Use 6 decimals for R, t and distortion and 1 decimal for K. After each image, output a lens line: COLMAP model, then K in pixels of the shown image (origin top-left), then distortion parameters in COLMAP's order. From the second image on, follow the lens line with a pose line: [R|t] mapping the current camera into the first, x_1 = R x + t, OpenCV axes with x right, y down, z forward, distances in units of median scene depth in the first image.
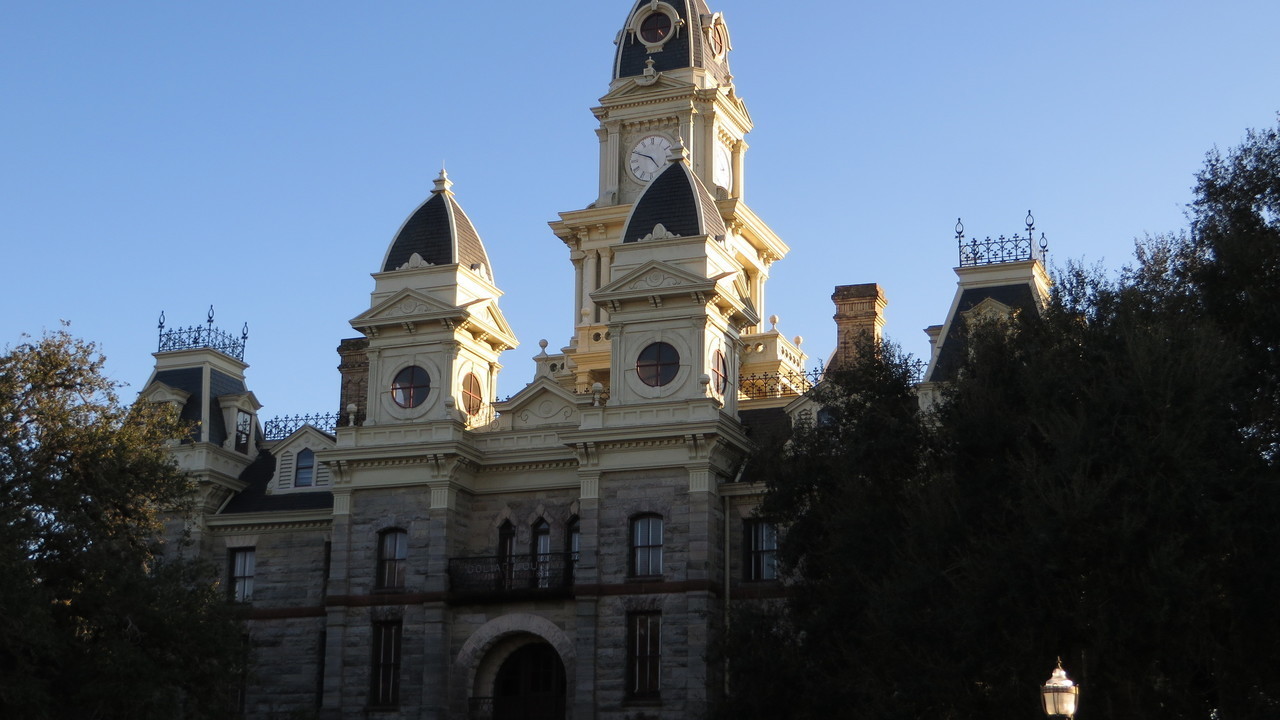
lens RADIAL K [[1957.0, 0, 640.0], [0, 1957.0, 360.0], [0, 0, 1]] dist [-0.015507, 0.021071]
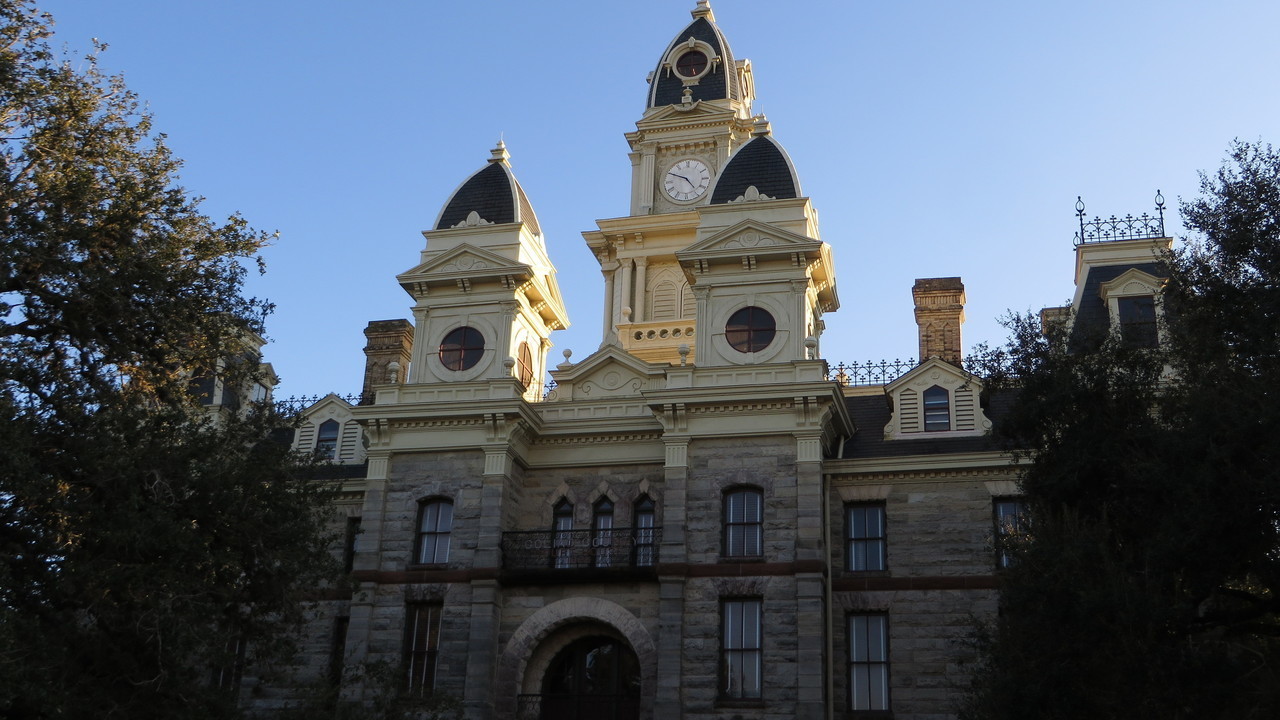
lens RADIAL K [[1358.6, 0, 640.0], [0, 1358.6, 360.0], [0, 0, 1]] dist [0.015916, 0.005384]
pose [[0.990189, 0.075090, 0.117845, -0.111078], [-0.059335, 0.989482, -0.131927, 0.099130], [-0.126512, 0.123640, 0.984230, 0.374823]]
